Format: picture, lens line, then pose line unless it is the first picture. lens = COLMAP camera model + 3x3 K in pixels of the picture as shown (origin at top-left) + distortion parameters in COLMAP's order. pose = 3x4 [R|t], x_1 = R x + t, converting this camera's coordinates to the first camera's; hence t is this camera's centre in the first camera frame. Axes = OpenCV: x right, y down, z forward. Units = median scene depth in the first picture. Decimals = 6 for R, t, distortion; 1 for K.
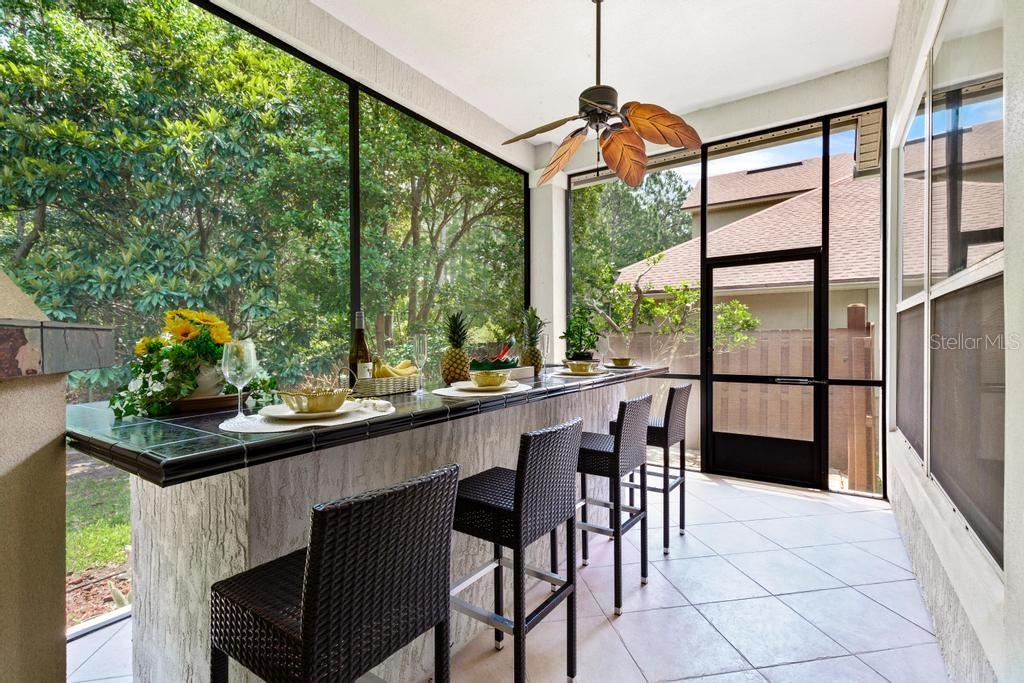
lens RADIAL K [[469.8, 0, 531.9], [0, 469.8, 339.0], [0, 0, 1]] dist [0.007497, 0.001095]
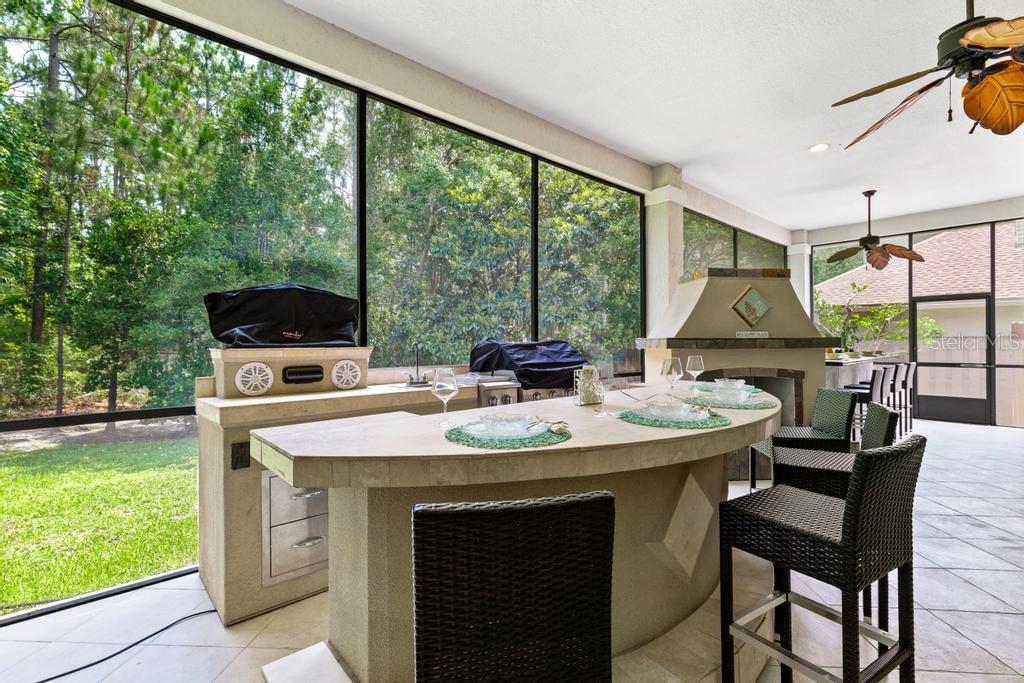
lens RADIAL K [[469.8, 0, 531.1], [0, 469.8, 332.6], [0, 0, 1]] dist [0.007497, 0.001095]
pose [[0.969209, -0.000042, -0.246241, -0.488889], [-0.004822, 0.999805, -0.019151, 0.003304], [0.246194, 0.019749, 0.969019, -0.901378]]
